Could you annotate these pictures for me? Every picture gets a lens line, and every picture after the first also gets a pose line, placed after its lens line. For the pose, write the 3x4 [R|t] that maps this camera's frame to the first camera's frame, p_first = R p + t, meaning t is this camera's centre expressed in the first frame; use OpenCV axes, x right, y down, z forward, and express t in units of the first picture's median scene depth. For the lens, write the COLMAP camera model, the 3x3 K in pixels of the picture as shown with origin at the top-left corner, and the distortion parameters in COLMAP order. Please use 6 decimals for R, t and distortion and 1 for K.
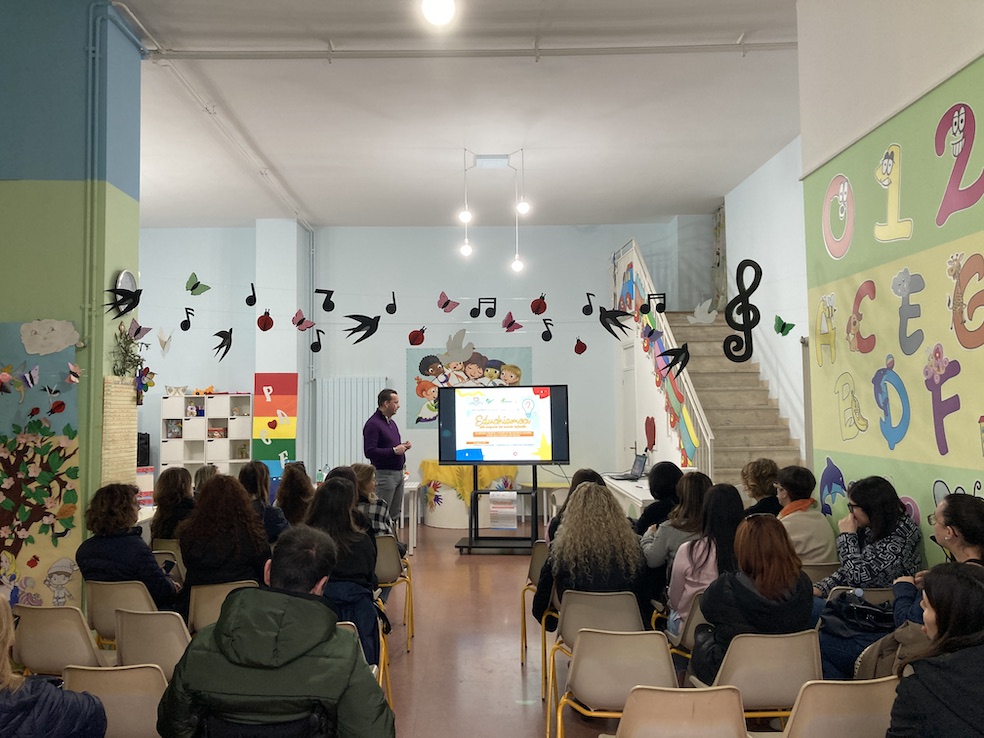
lens RADIAL K [[830.1, 0, 484.3], [0, 830.1, 356.5], [0, 0, 1]] dist [0.087412, -0.181542]
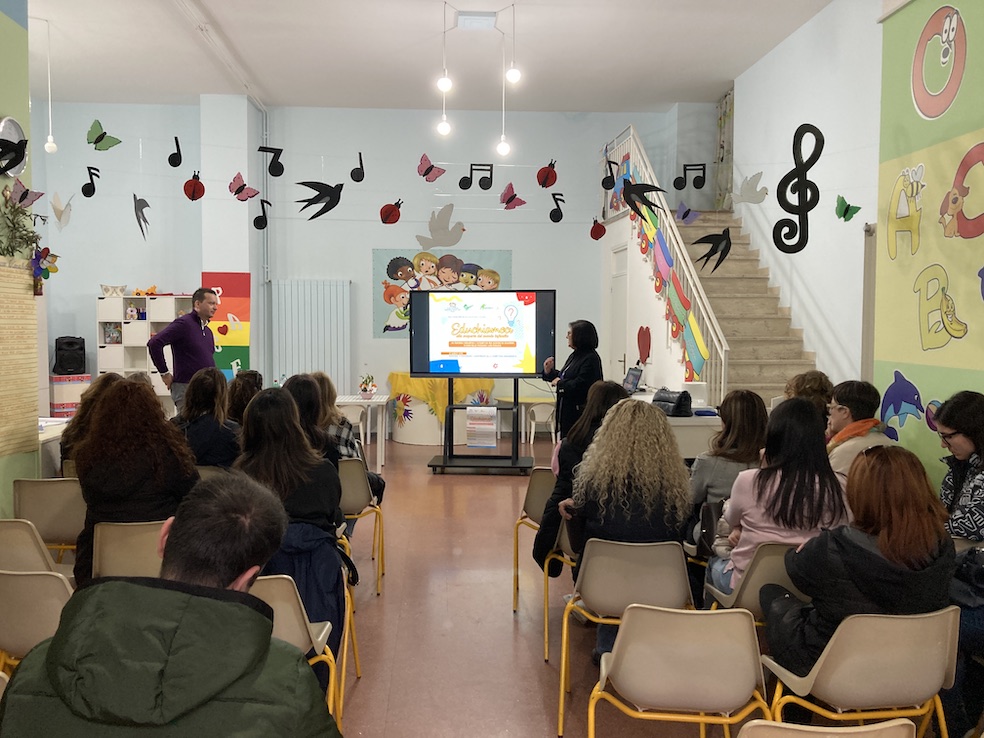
lens RADIAL K [[811.6, 0, 486.1], [0, 811.6, 365.0], [0, 0, 1]] dist [0.076640, -0.159470]
pose [[0.998715, 0.012235, 0.049180, -0.016960], [-0.017667, 0.993598, 0.111586, 0.019395], [-0.047499, -0.112311, 0.992537, 0.134109]]
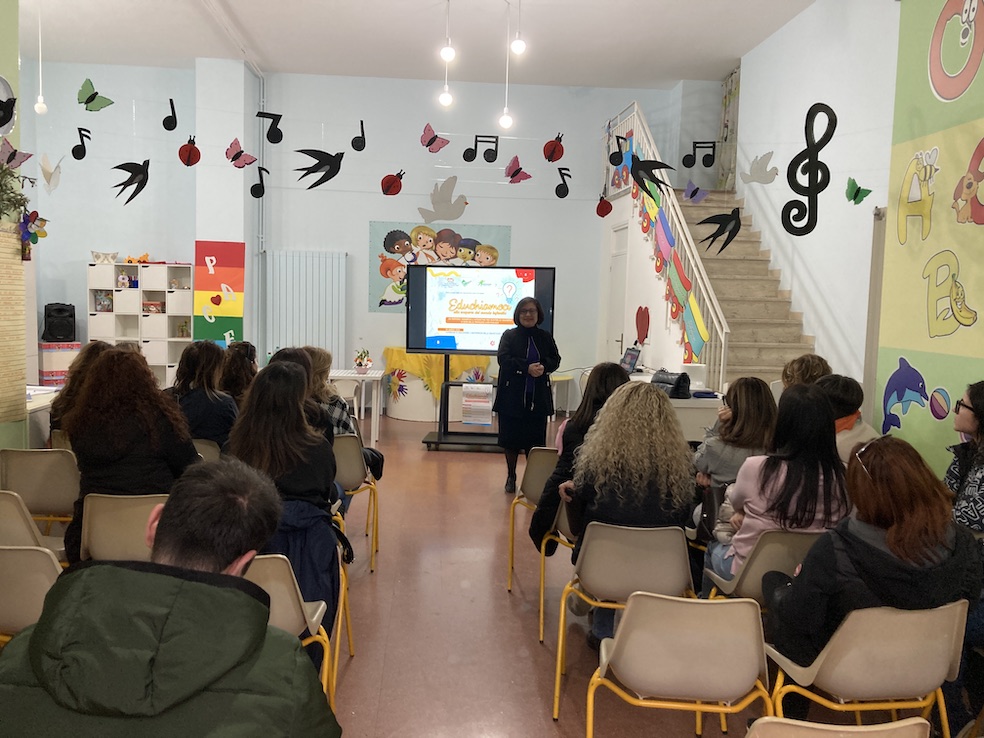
lens RADIAL K [[809.8, 0, 492.0], [0, 809.8, 369.0], [0, 0, 1]] dist [0.069935, -0.135662]
pose [[0.997311, 0.032016, 0.065917, -0.020795], [-0.041317, 0.988575, 0.144957, 0.019784], [-0.060523, -0.147290, 0.987240, 0.144424]]
